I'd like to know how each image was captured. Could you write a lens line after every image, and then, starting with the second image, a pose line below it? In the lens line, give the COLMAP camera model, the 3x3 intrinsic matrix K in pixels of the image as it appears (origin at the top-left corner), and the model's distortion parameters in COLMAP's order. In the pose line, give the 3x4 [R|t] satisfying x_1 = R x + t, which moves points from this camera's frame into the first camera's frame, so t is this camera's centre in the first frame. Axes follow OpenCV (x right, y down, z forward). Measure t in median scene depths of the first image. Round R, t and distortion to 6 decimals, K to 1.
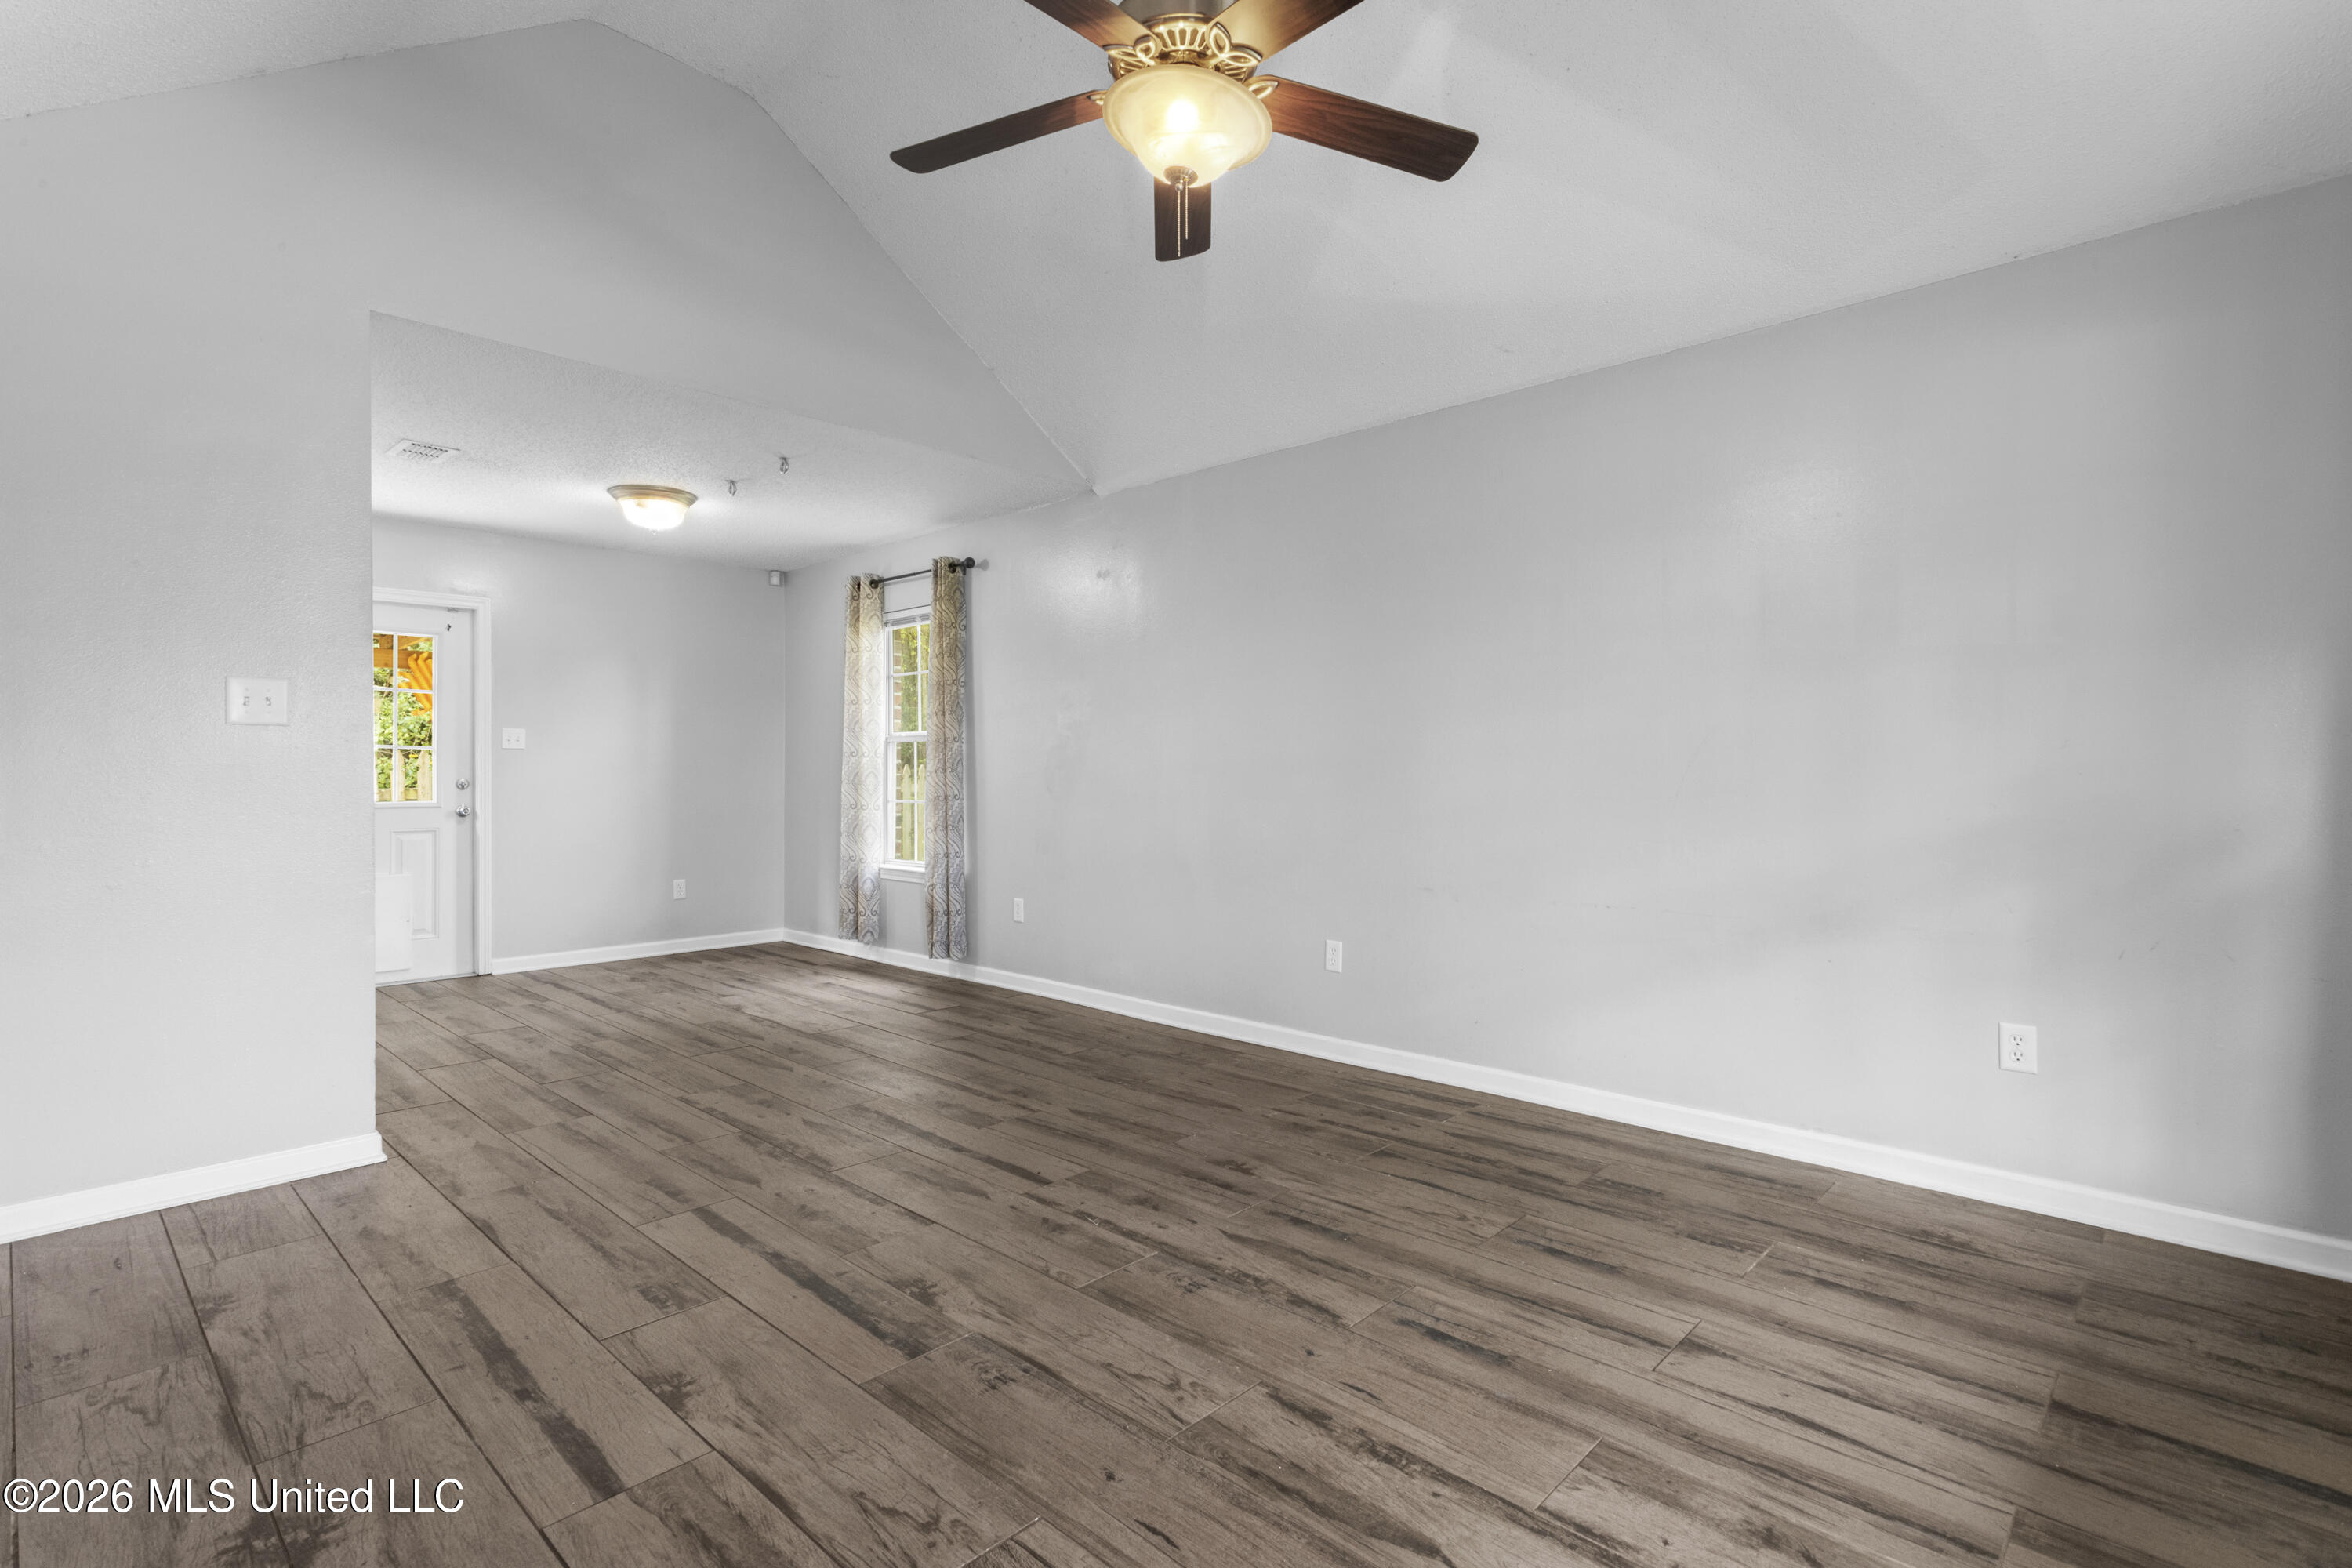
lens RADIAL K [[1111.0, 0, 1166.0], [0, 1111.0, 769.4], [0, 0, 1]] dist [0.005248, 0.001960]
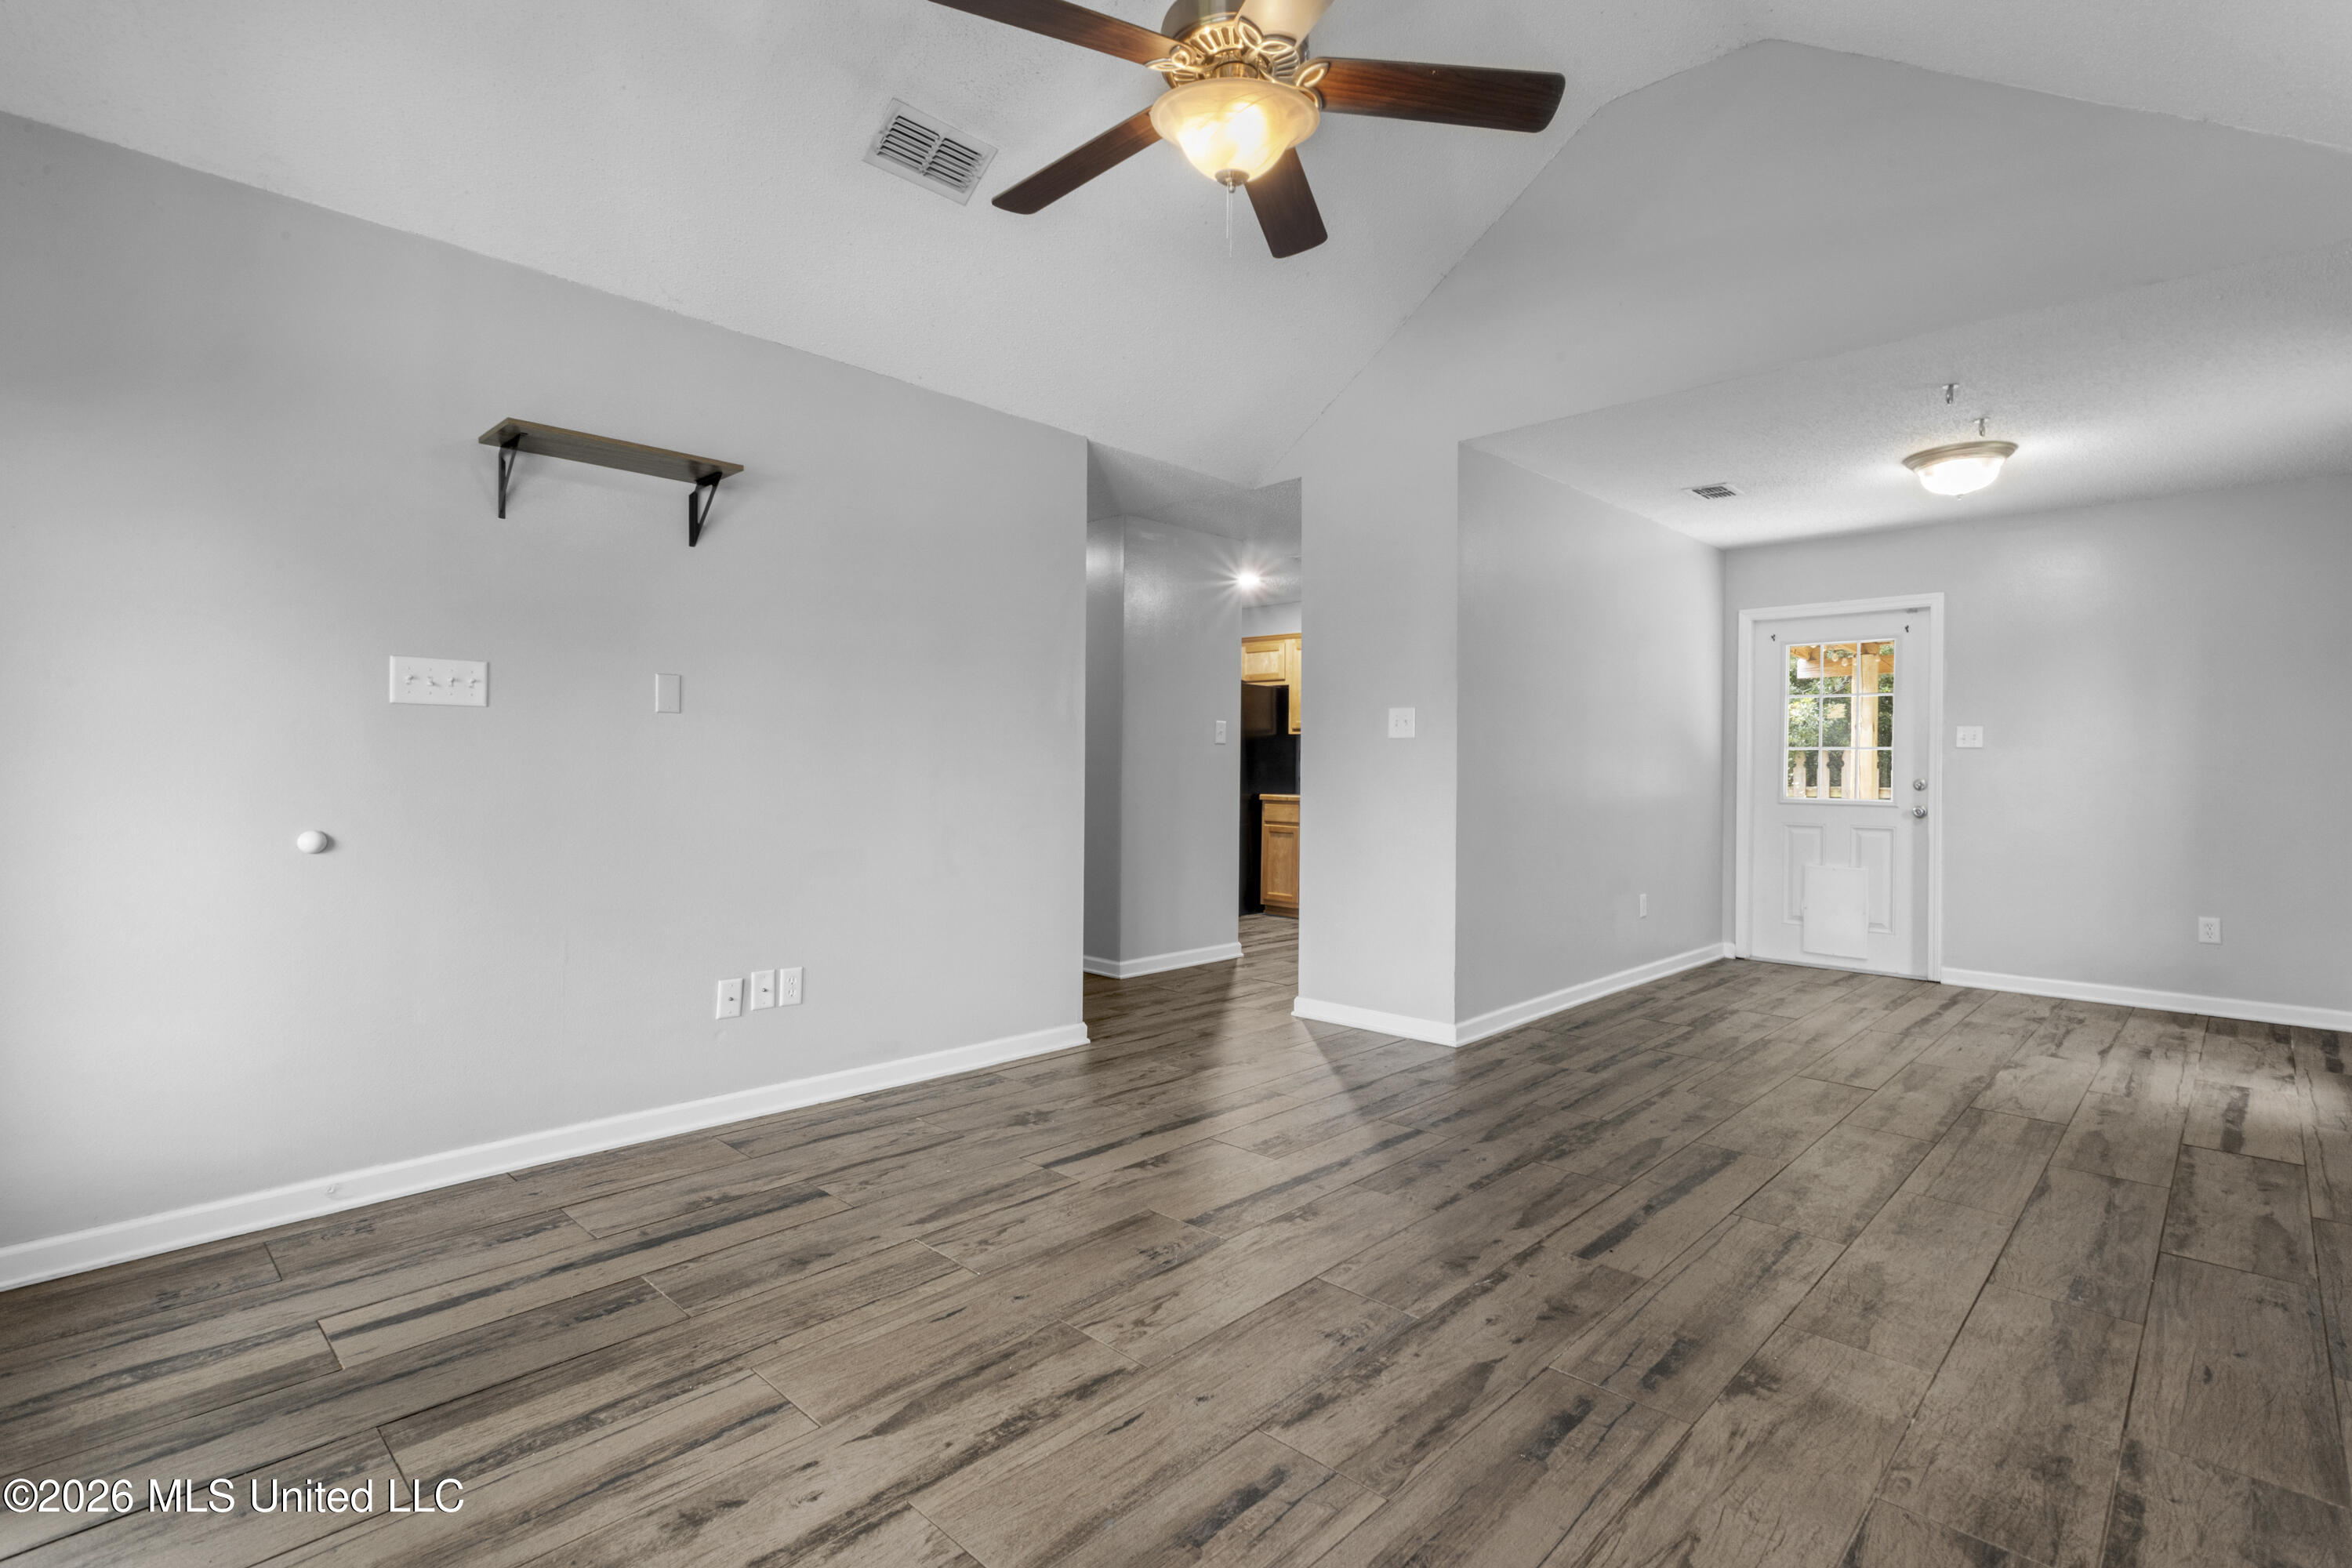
lens RADIAL K [[1111.0, 0, 1166.0], [0, 1111.0, 769.4], [0, 0, 1]] dist [0.005248, 0.001960]
pose [[-0.006018, 0.002182, -0.999980, 0.731341], [-0.005185, 0.999984, 0.002213, 0.002210], [0.999968, 0.005199, -0.006006, 0.680040]]
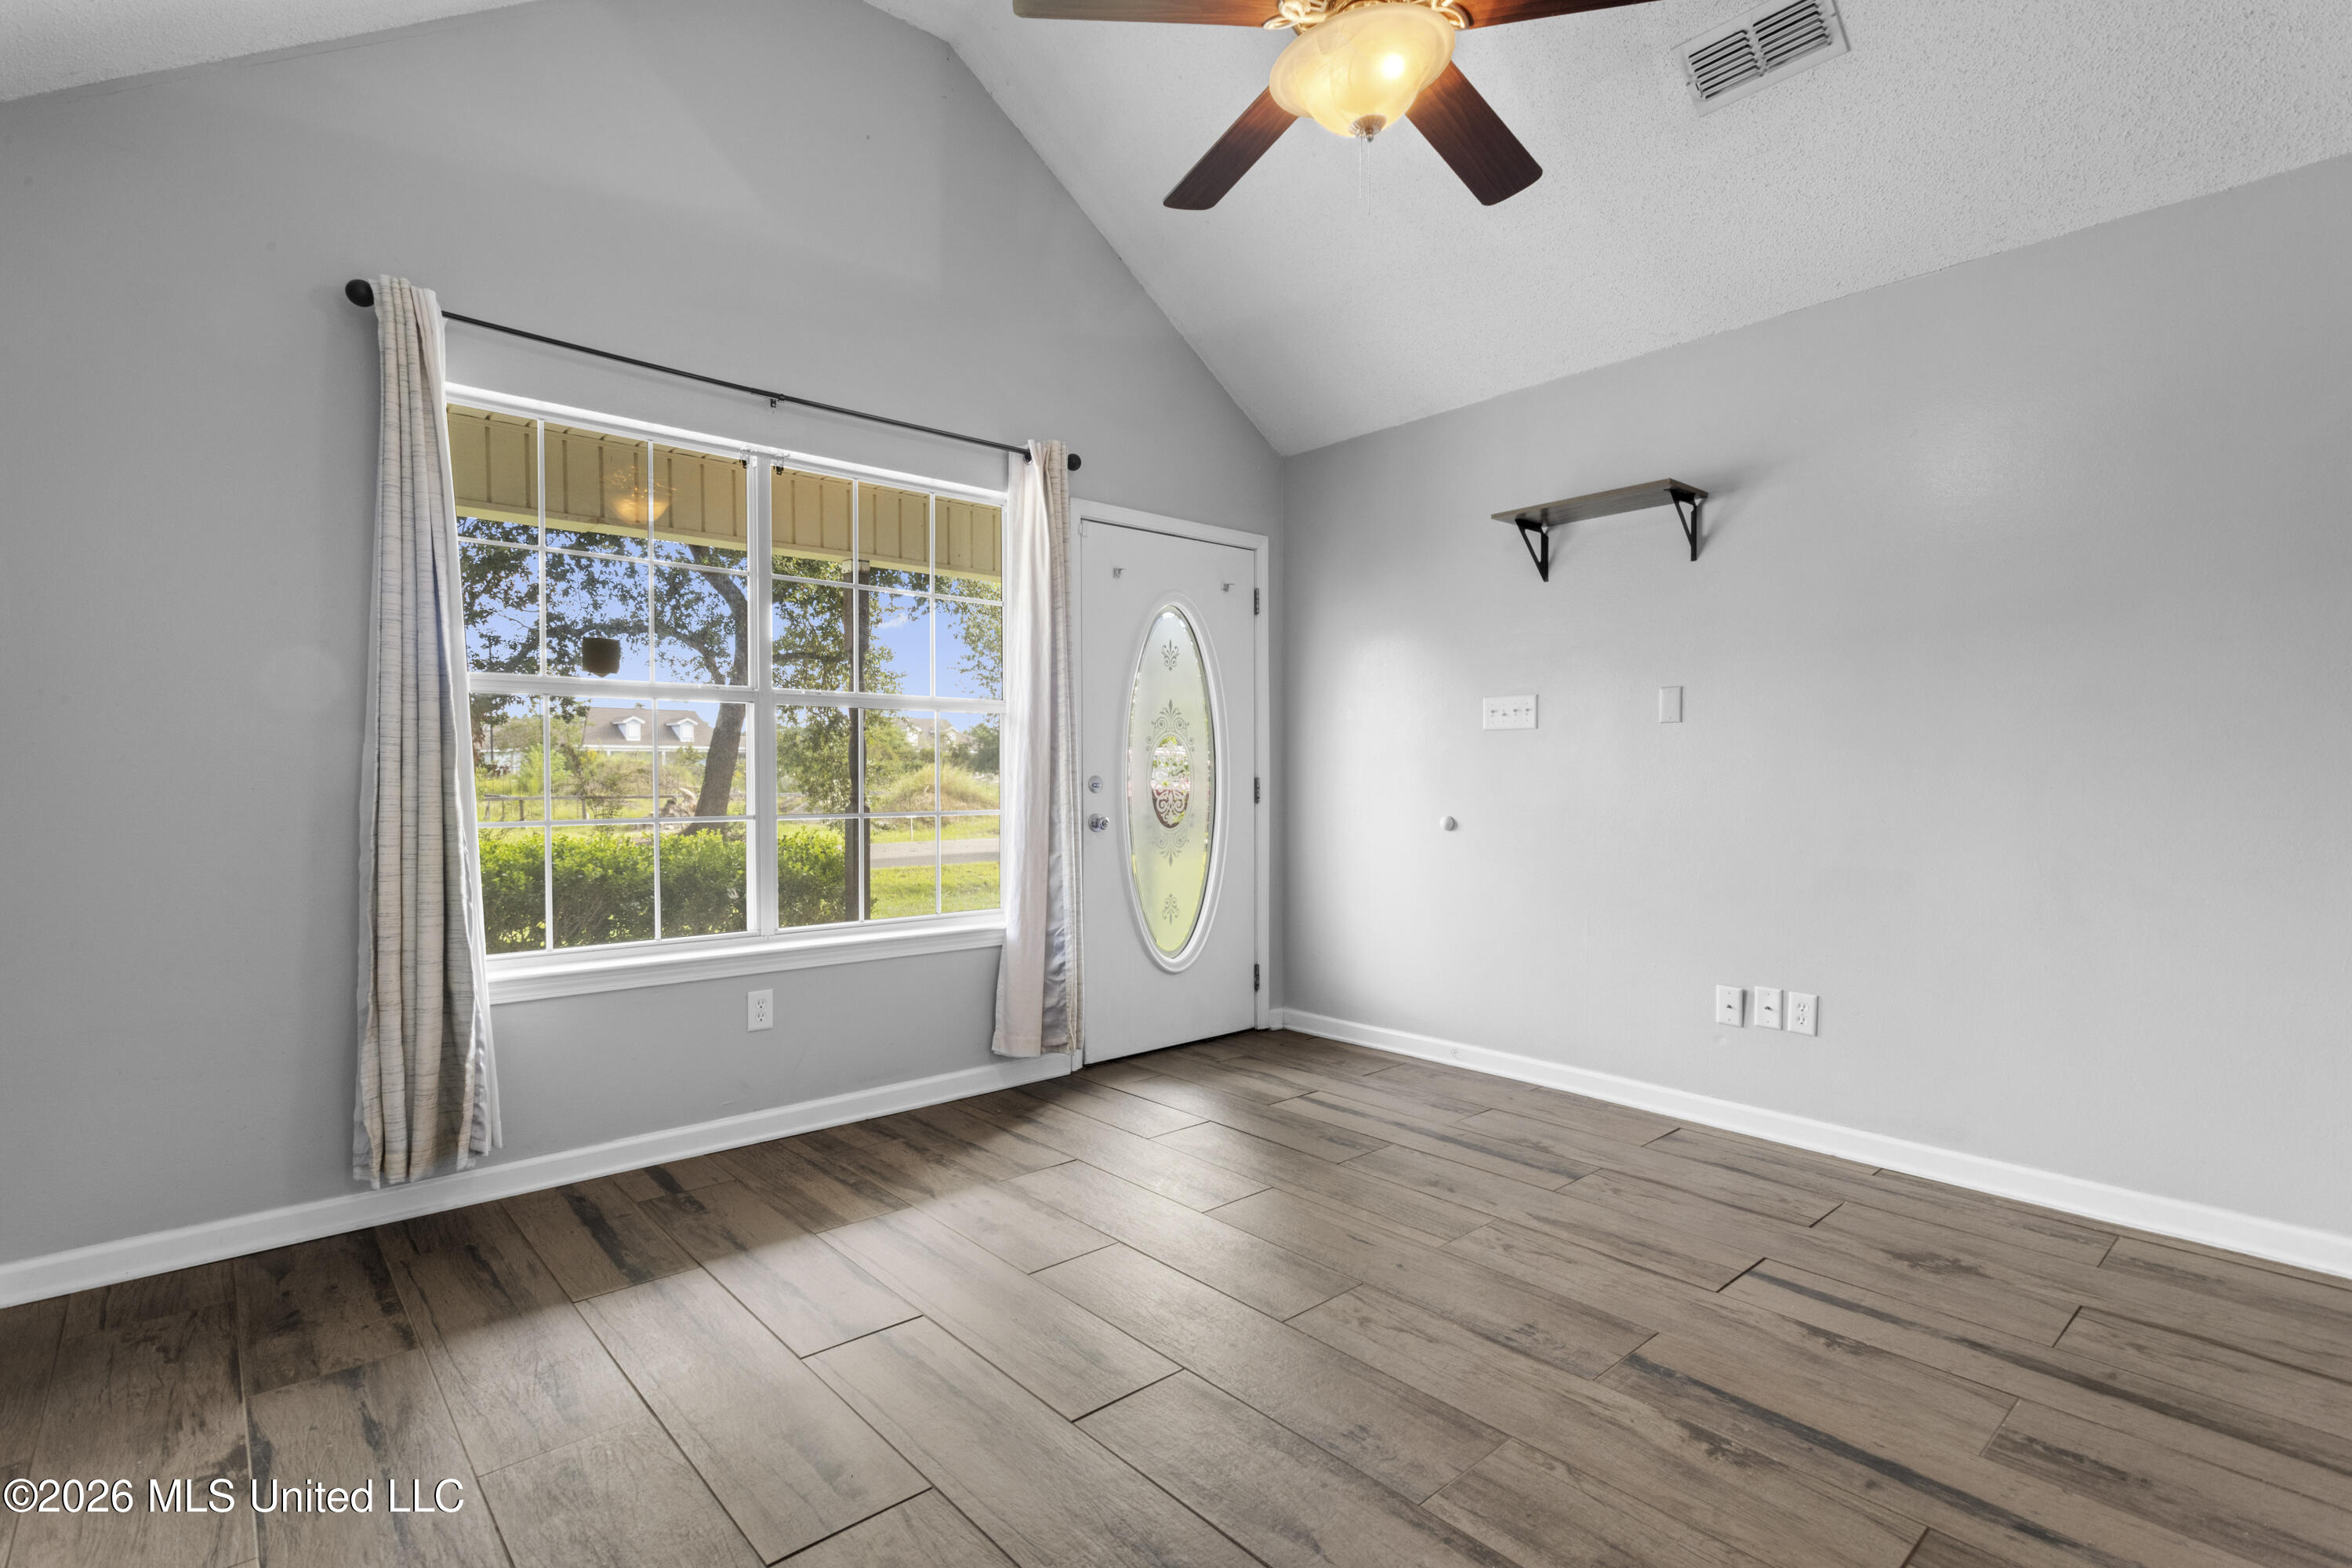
lens RADIAL K [[1115.4, 0, 1173.7], [0, 1115.4, 796.1], [0, 0, 1]] dist [0.004540, 0.000940]
pose [[-0.996810, 0.000623, 0.079812, 0.071235], [0.002065, 0.999836, 0.017986, 0.006944], [-0.079788, 0.018093, -0.996648, 1.398252]]
